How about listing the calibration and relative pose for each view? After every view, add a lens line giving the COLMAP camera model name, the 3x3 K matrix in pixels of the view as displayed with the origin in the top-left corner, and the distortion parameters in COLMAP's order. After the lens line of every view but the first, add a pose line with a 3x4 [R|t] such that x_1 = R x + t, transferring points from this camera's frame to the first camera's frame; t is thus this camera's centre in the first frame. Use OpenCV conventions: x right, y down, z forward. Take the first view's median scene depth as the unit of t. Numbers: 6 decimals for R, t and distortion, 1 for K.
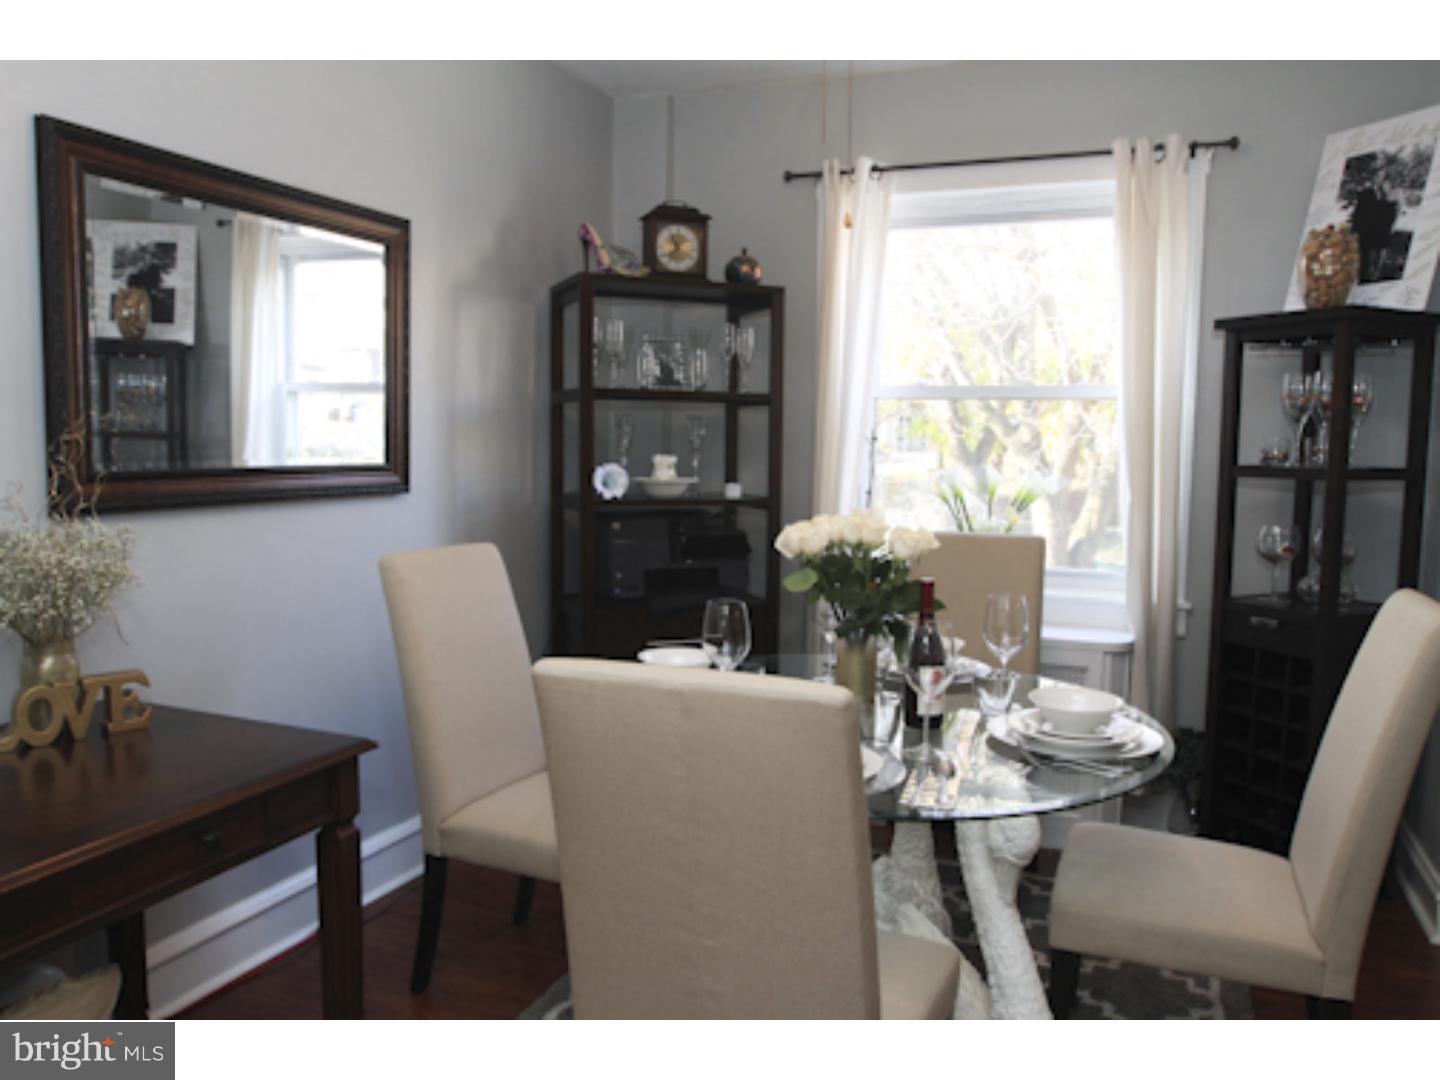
lens RADIAL K [[1070.5, 0, 720.0], [0, 1070.5, 540.0], [0, 0, 1]] dist [-0.059666, 0.052795]
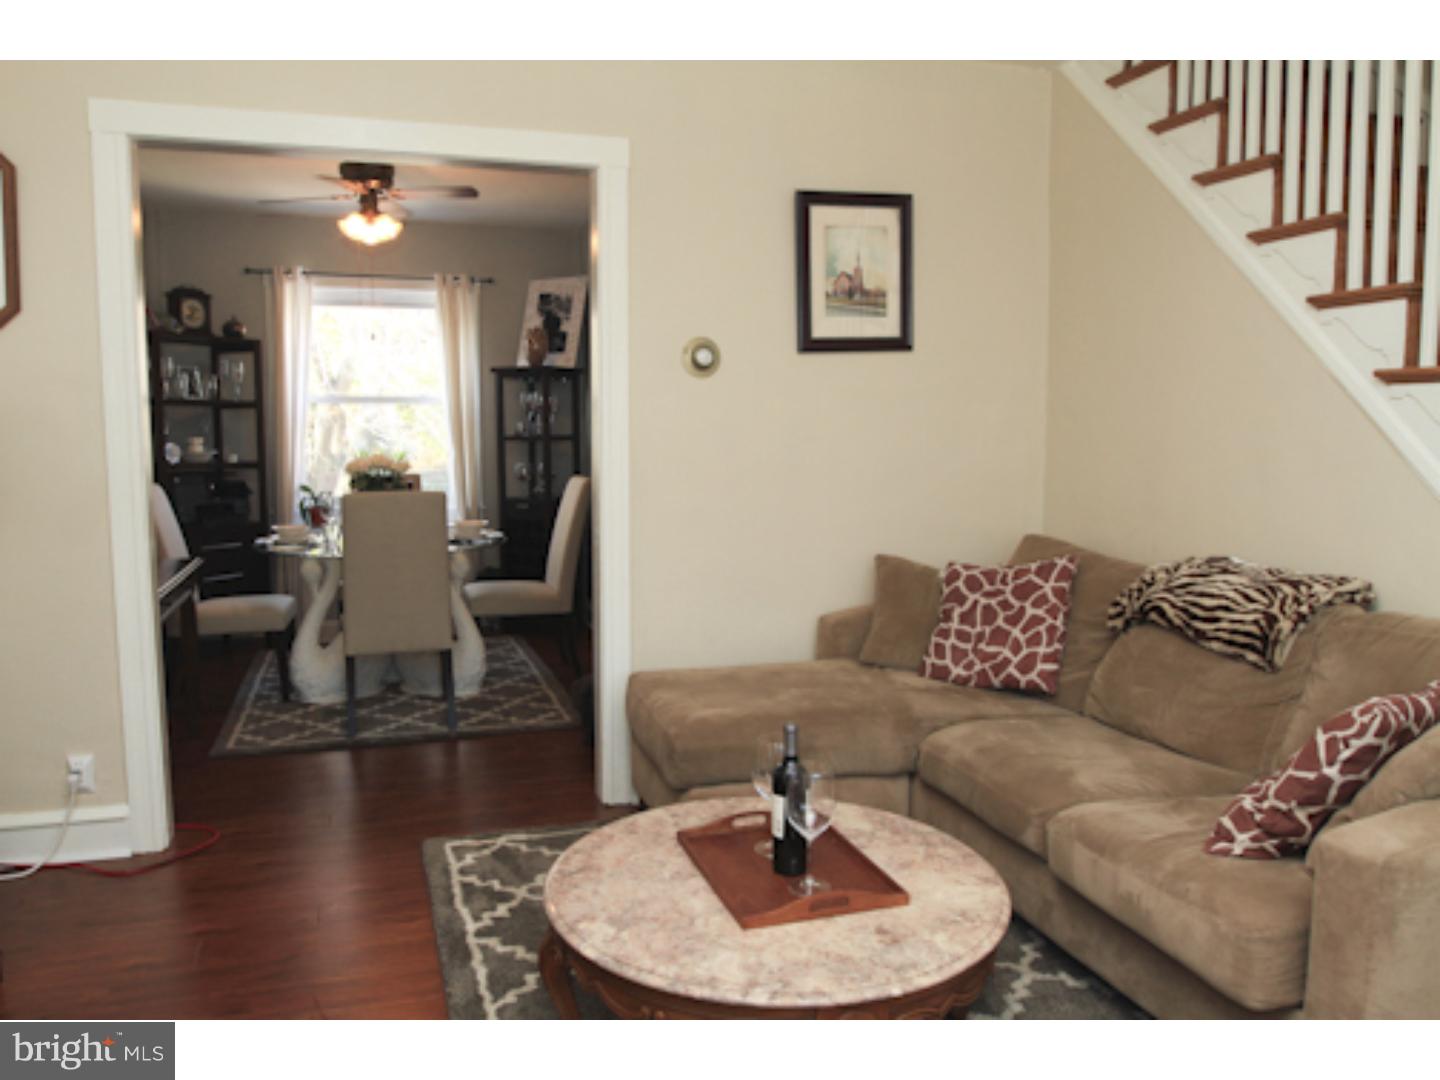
lens RADIAL K [[1070.5, 0, 720.0], [0, 1070.5, 540.0], [0, 0, 1]] dist [-0.059666, 0.052795]
pose [[0.759982, -0.079968, 0.645005, -0.530630], [0.068639, 0.996727, 0.042700, 0.069632], [-0.646309, 0.011821, 0.762984, -0.834191]]
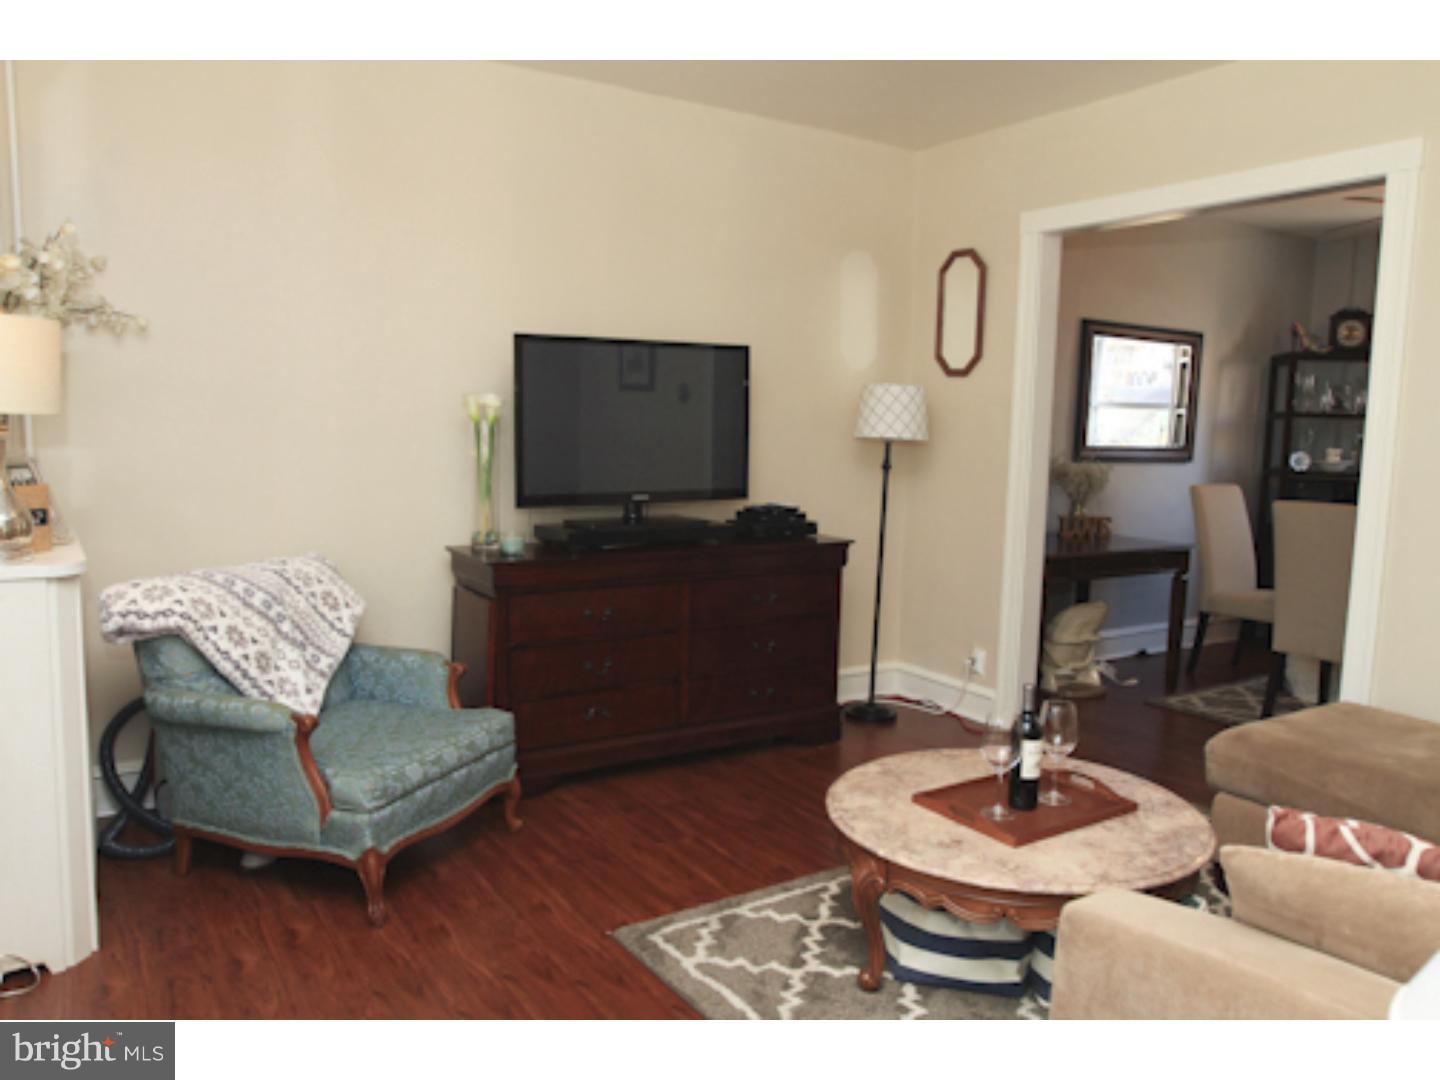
lens RADIAL K [[1098.0, 0, 718.6], [0, 1098.0, 519.5], [0, 0, 1]] dist [-0.024772, 0.002996]
pose [[0.825751, 0.067903, -0.559933, 0.133012], [-0.074184, 0.997178, 0.011525, 0.099441], [0.559135, 0.032021, 0.828458, -1.143465]]
